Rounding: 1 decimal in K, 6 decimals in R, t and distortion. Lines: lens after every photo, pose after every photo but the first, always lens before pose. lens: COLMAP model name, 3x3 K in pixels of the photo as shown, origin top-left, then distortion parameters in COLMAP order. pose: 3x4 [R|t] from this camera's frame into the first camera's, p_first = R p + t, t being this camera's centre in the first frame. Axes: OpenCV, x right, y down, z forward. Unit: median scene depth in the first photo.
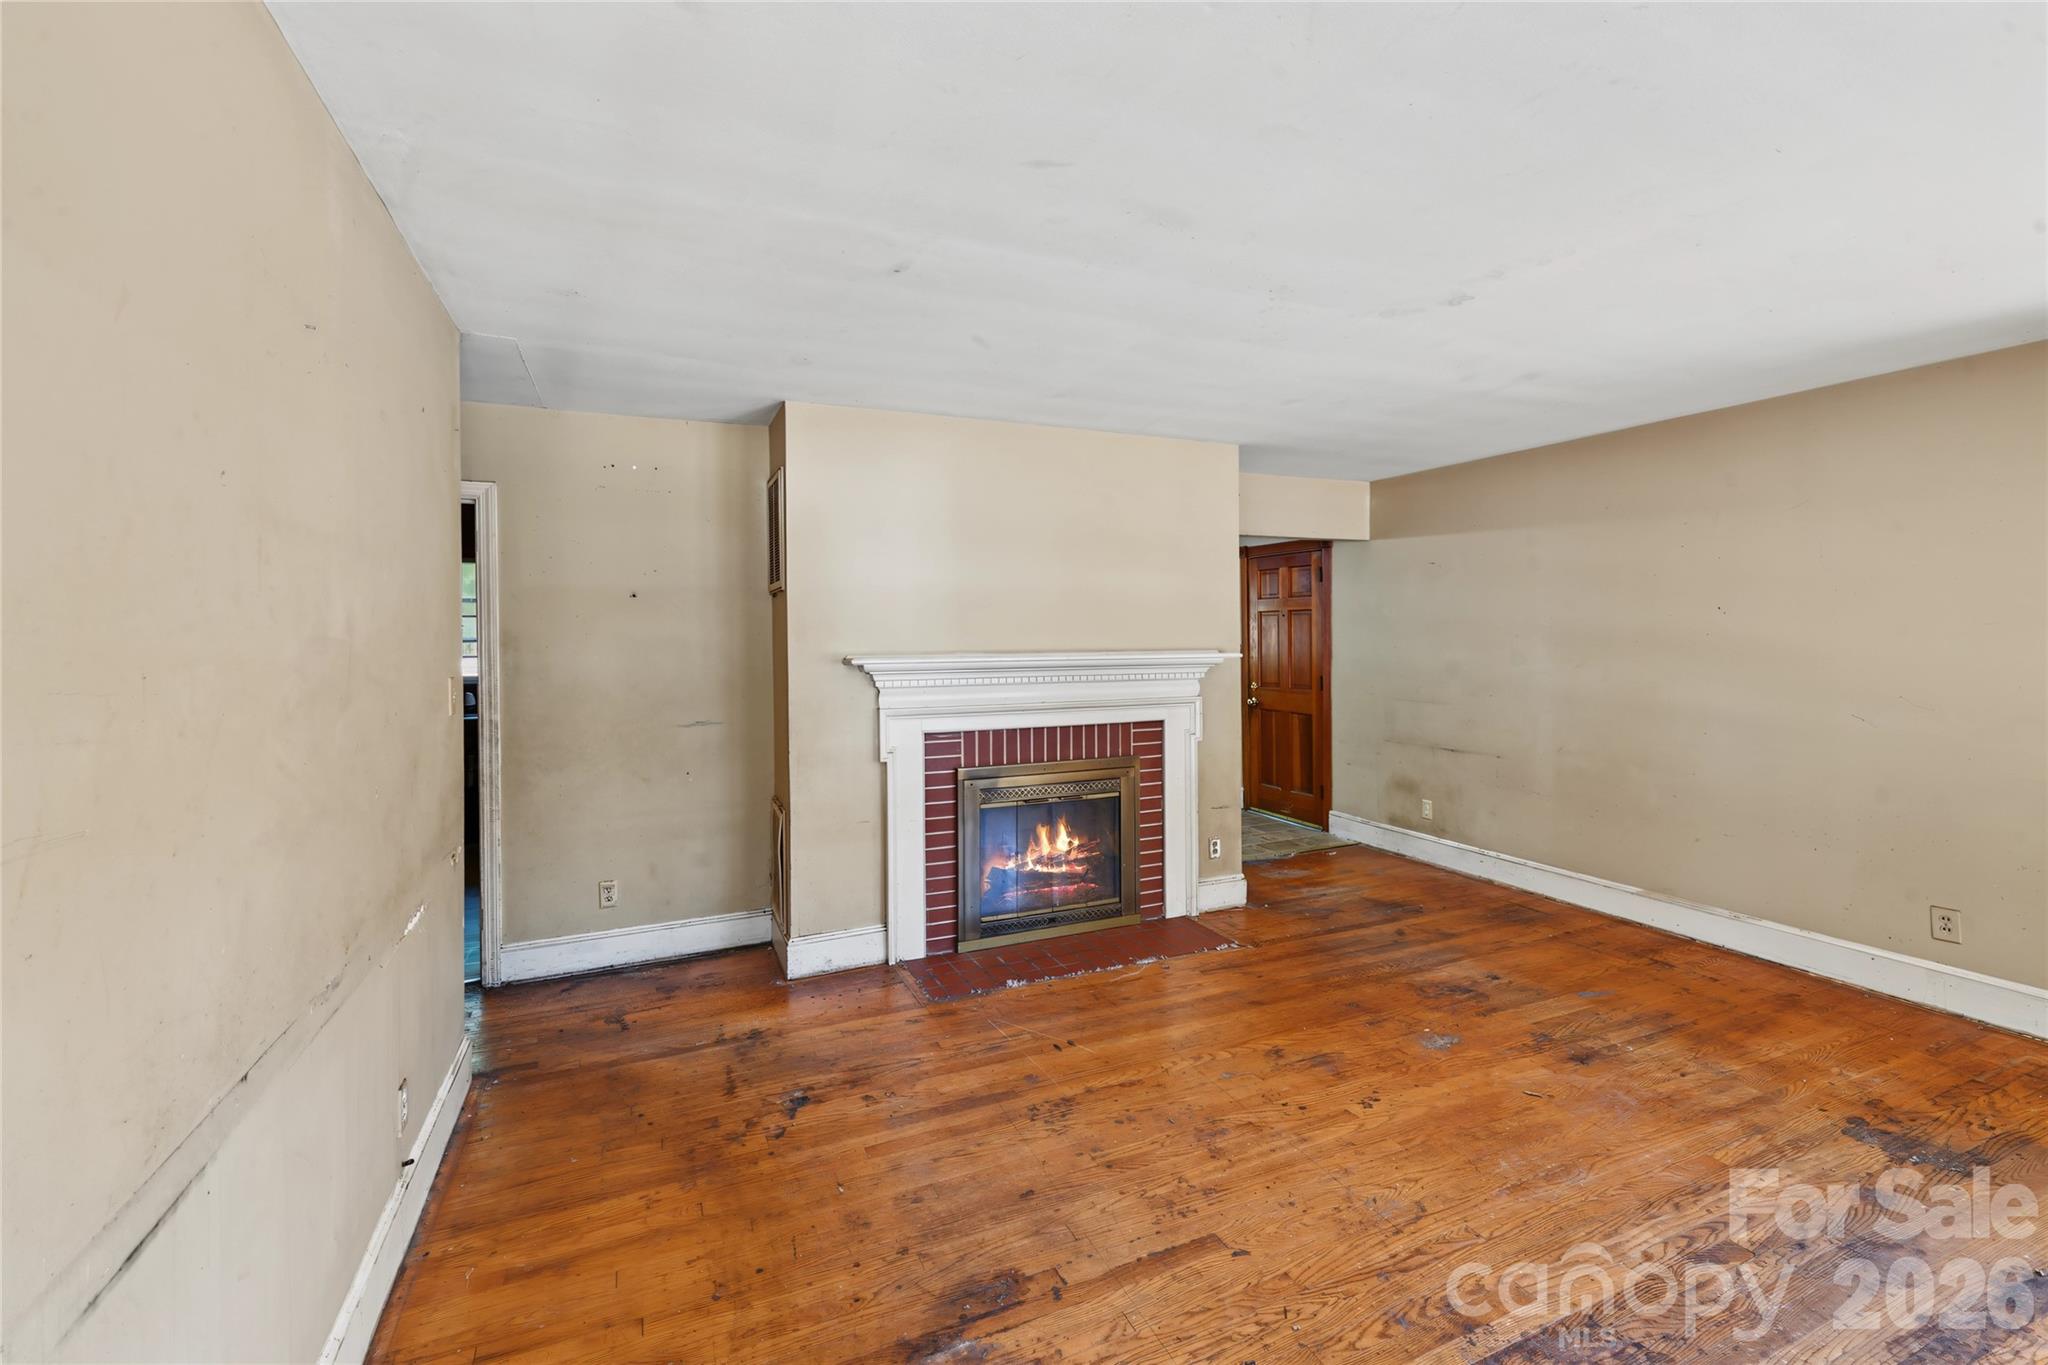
lens RADIAL K [[864.6, 0, 1008.0], [0, 864.6, 643.8], [0, 0, 1]] dist [0.008655, -0.003055]
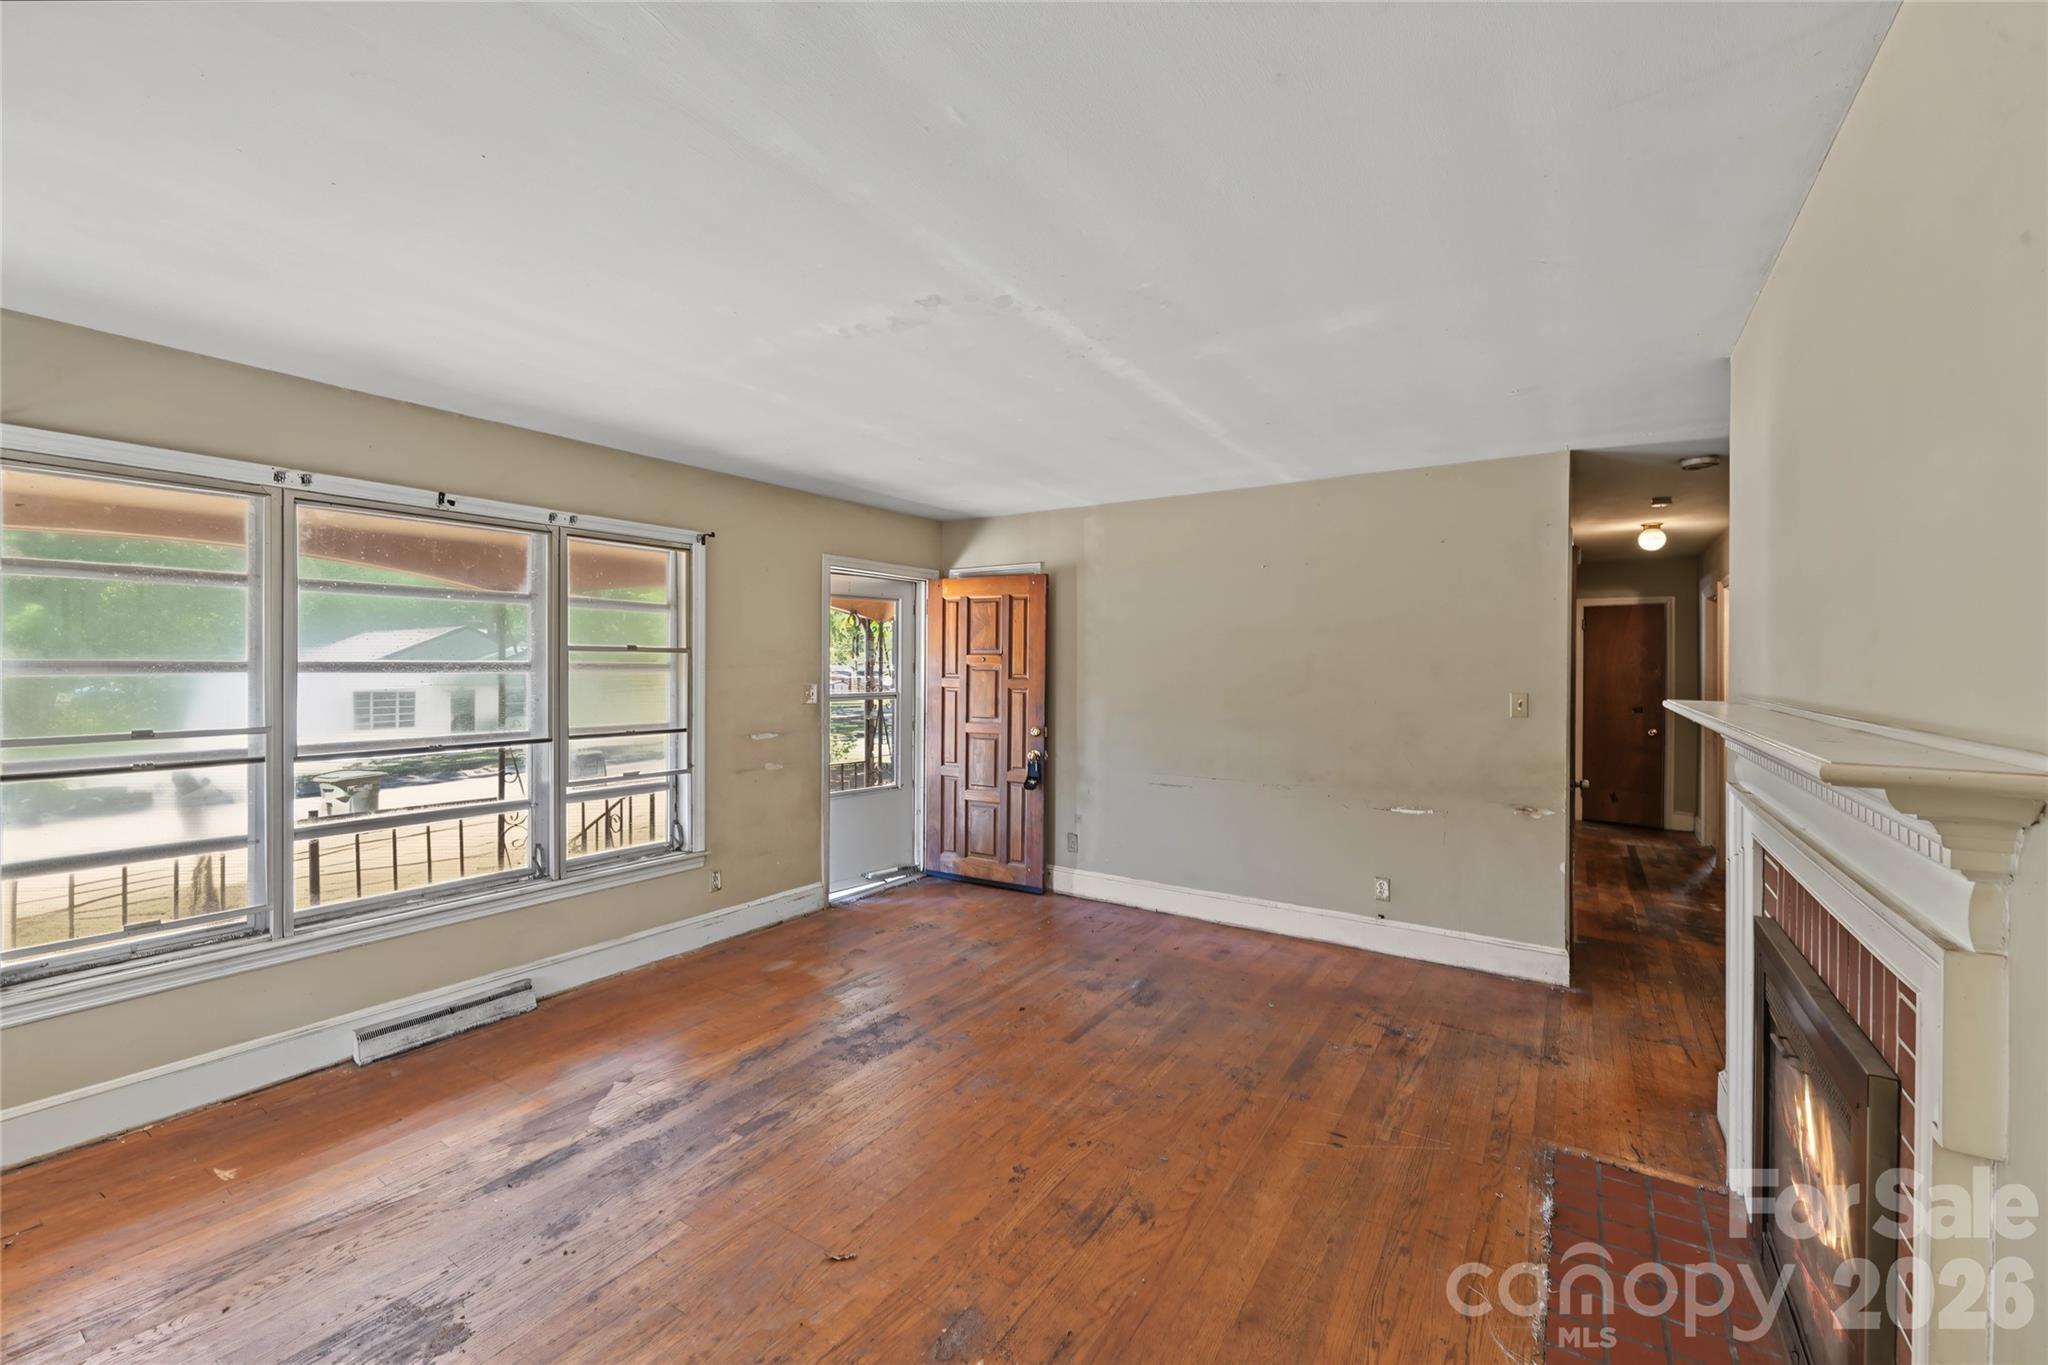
lens RADIAL K [[864.6, 0, 1043.5], [0, 864.6, 675.4], [0, 0, 1]] dist [0.008655, -0.003055]
pose [[-0.829839, 0.009091, -0.557929, 0.664706], [-0.005259, 0.999695, 0.024112, -0.018552], [0.557978, 0.022943, -0.829538, 1.302519]]
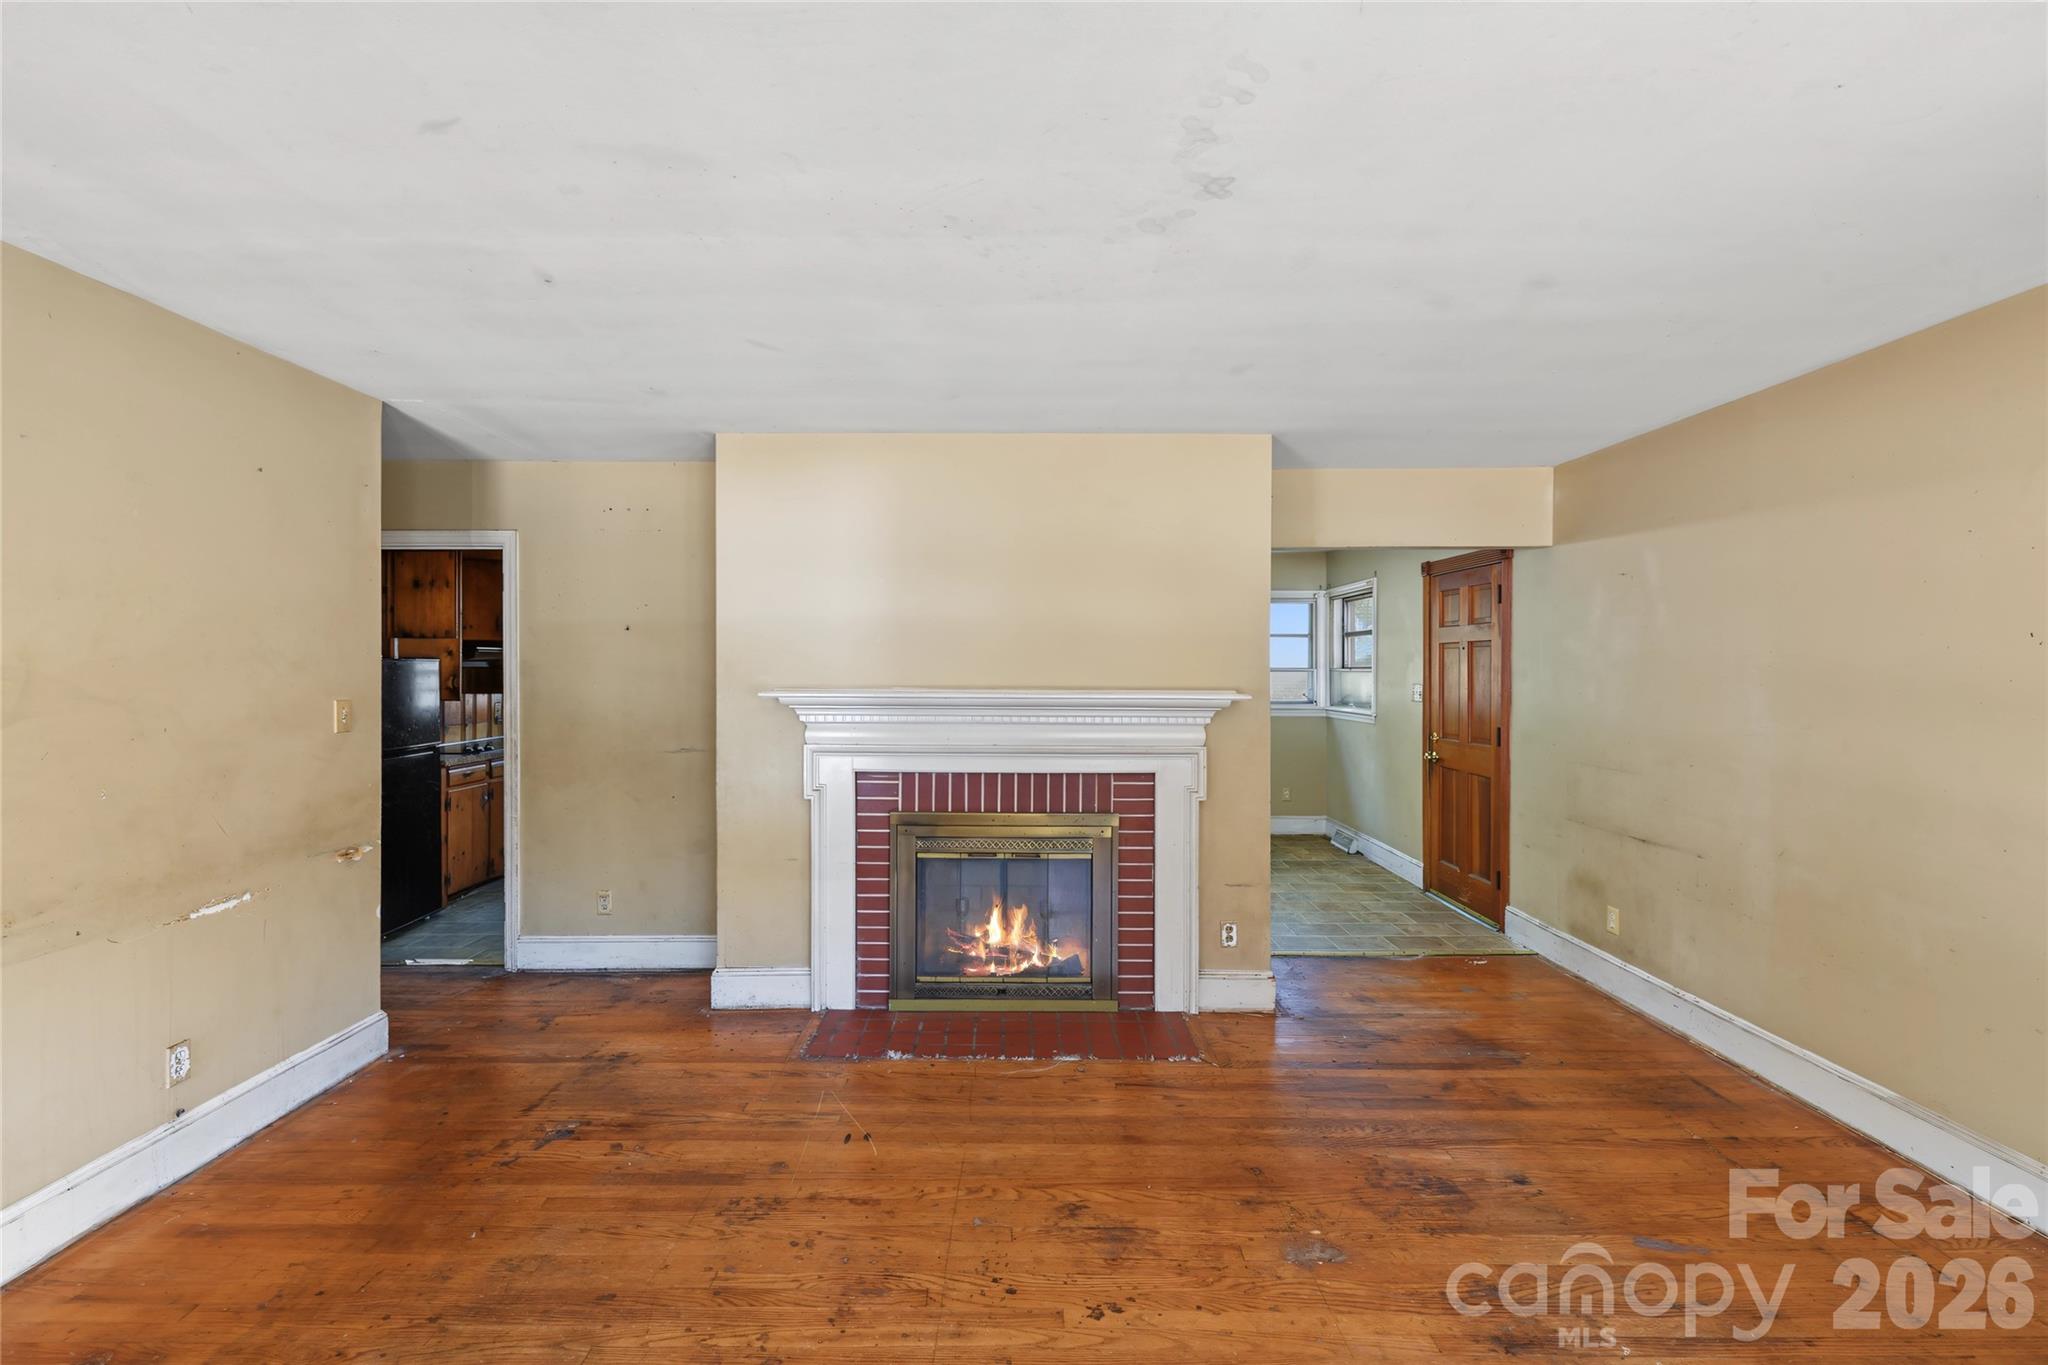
lens RADIAL K [[864.6, 0, 1013.3], [0, 864.6, 676.9], [0, 0, 1]] dist [0.008655, -0.003055]
pose [[0.914770, 0.013187, -0.403760, 0.466321], [-0.013484, 0.999907, 0.002109, -0.004862], [0.403750, 0.003515, 0.914863, 0.218299]]
